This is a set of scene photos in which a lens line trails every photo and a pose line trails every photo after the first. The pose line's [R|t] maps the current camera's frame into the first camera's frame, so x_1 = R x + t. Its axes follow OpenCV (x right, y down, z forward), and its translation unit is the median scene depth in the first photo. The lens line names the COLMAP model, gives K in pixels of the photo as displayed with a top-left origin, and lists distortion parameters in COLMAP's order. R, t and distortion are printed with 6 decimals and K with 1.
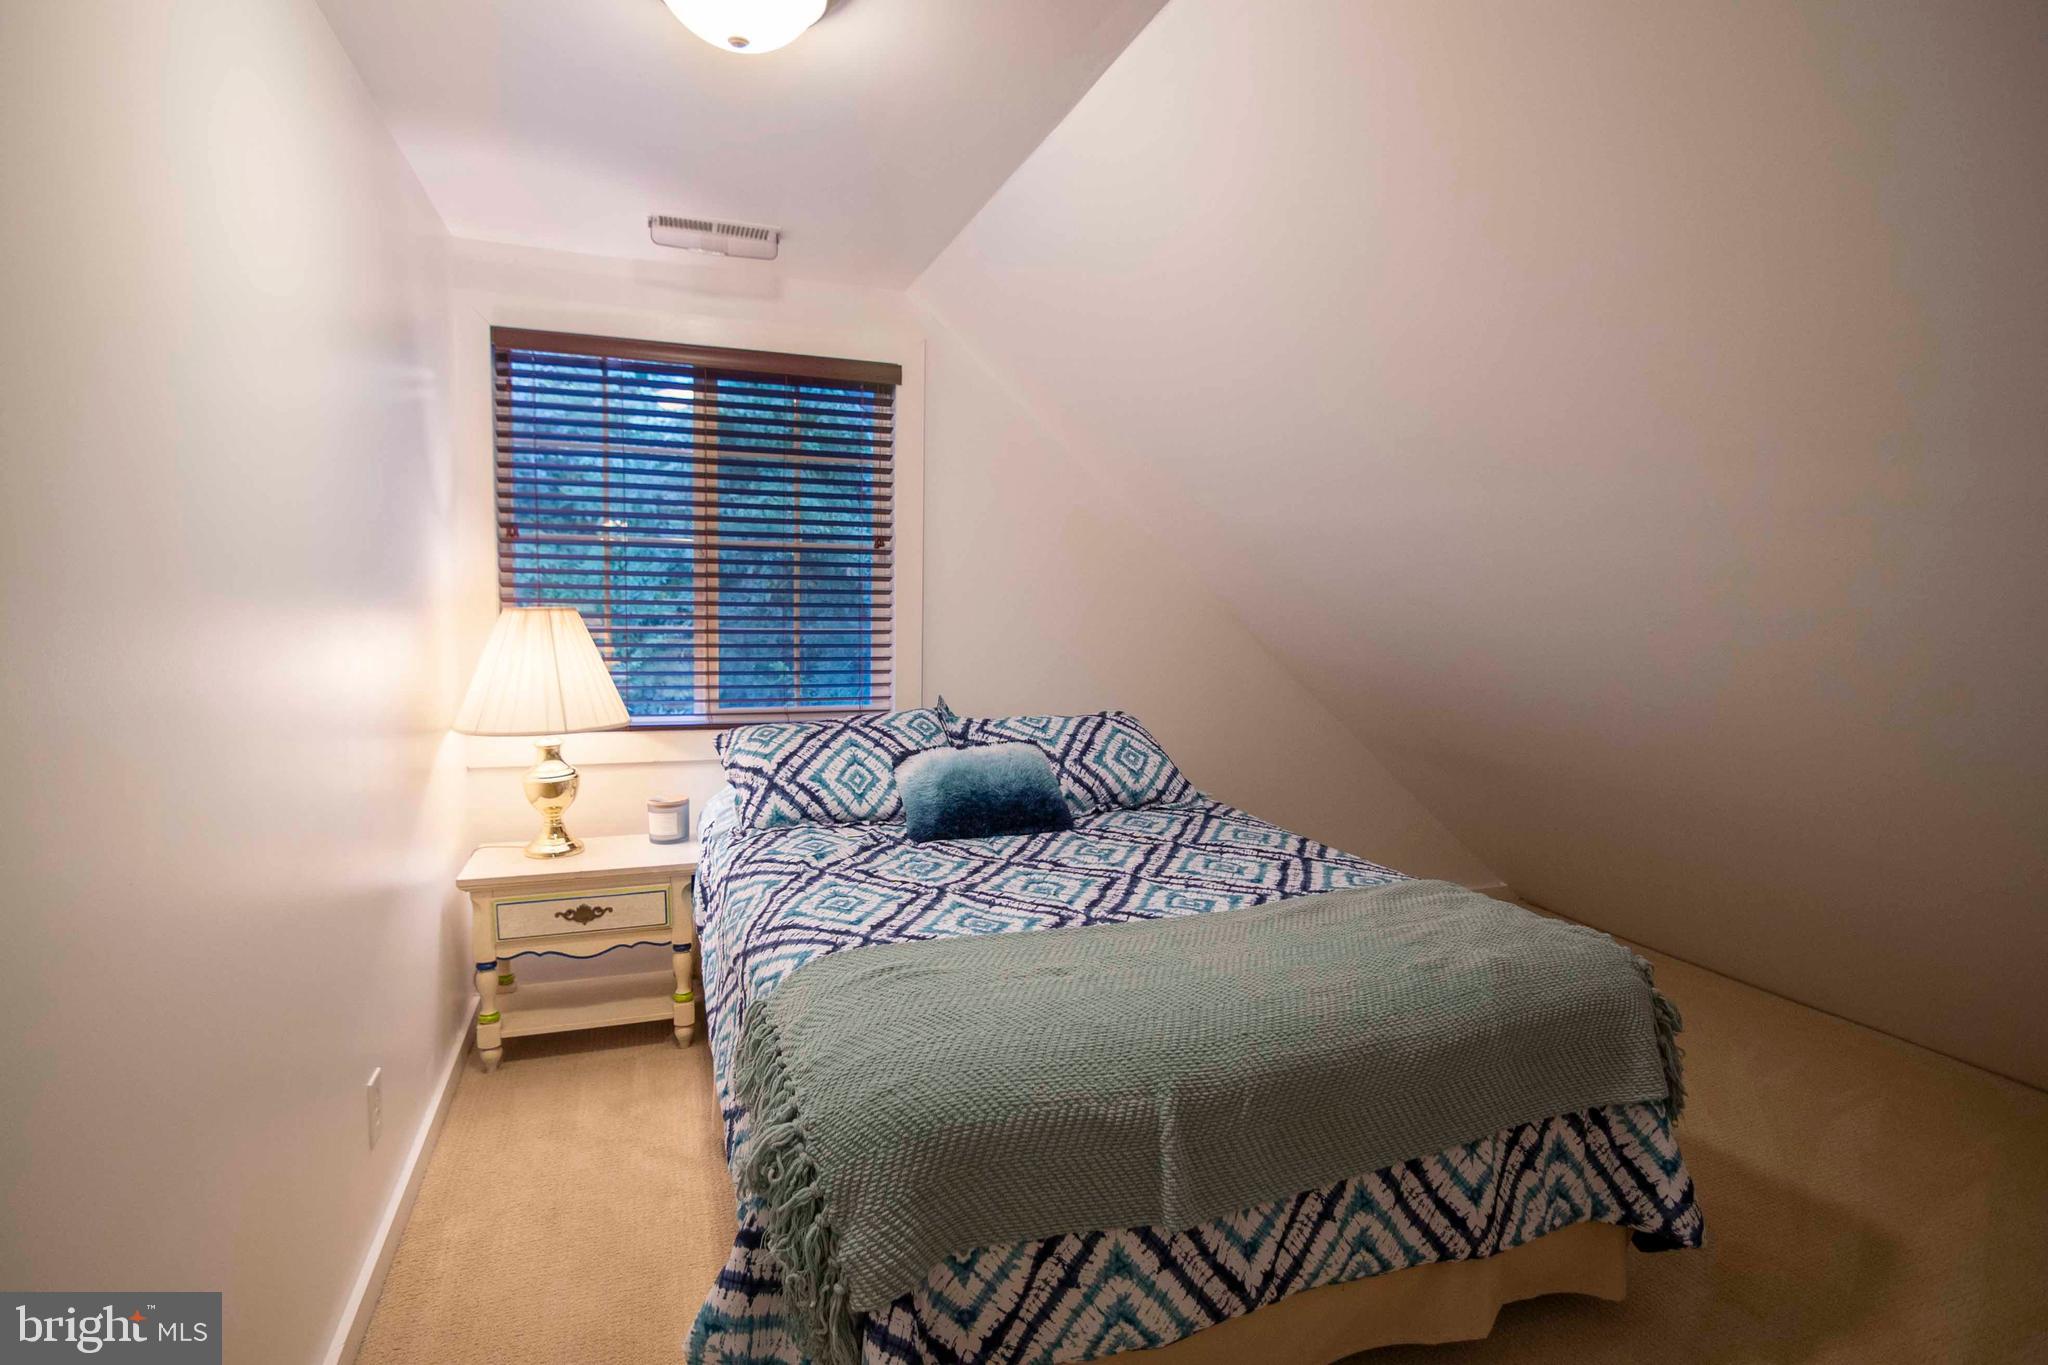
lens RADIAL K [[1009.9, 0, 1020.6], [0, 1009.9, 673.9], [0, 0, 1]] dist [-0.031329, 0.010076]
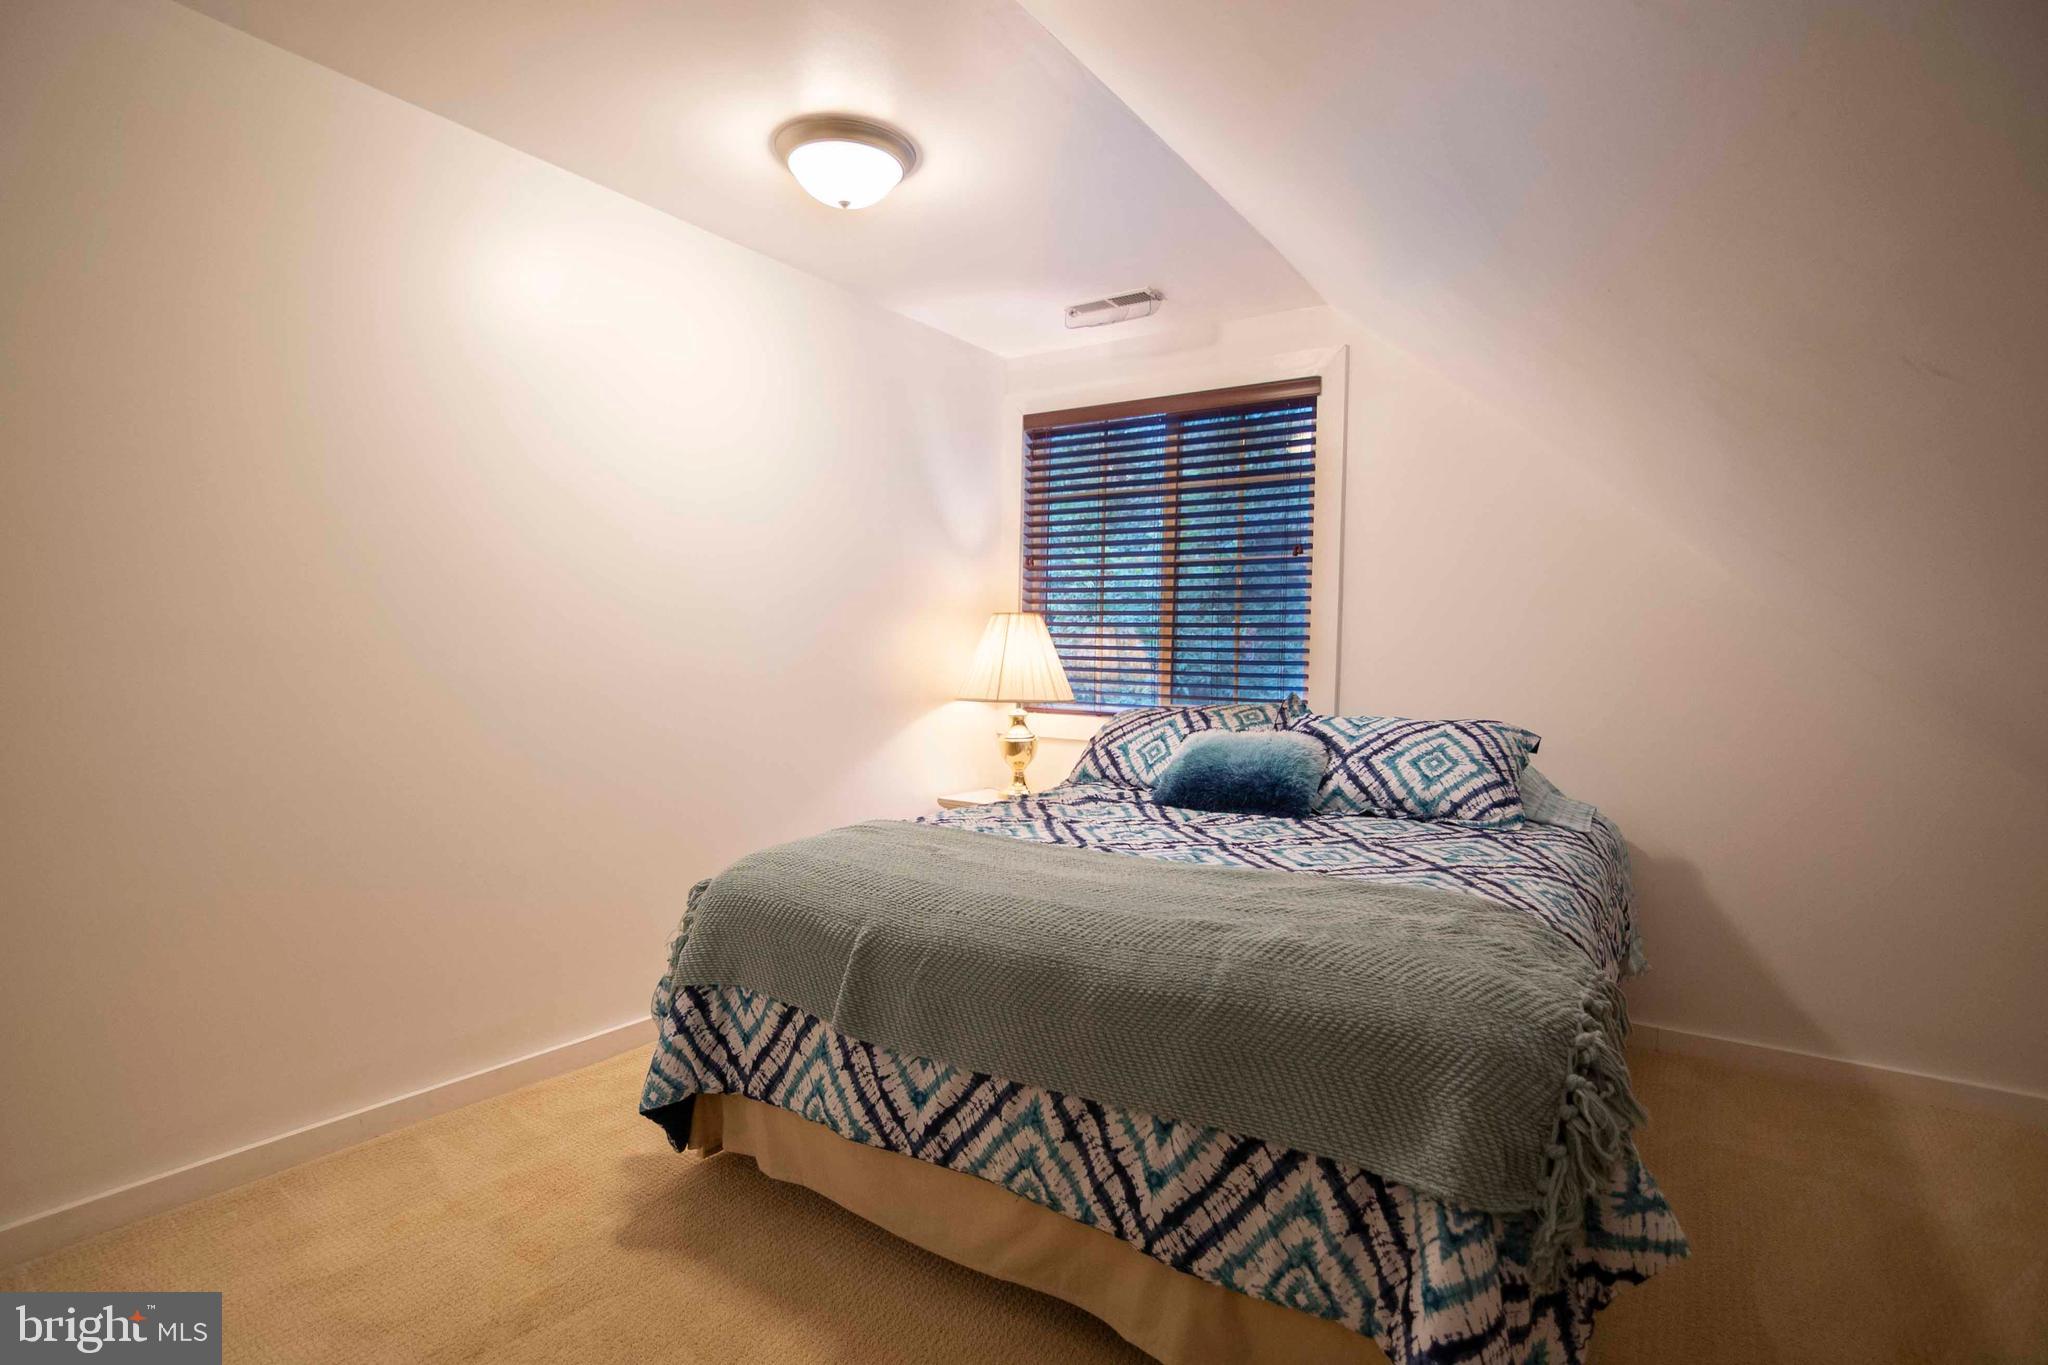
lens RADIAL K [[1009.9, 0, 1016.9], [0, 1009.9, 685.4], [0, 0, 1]] dist [-0.031329, 0.010076]
pose [[0.583703, 0.018195, -0.811763, 0.625044], [-0.080882, 0.996079, -0.035833, 0.079452], [0.807929, 0.086573, 0.582886, 0.209103]]
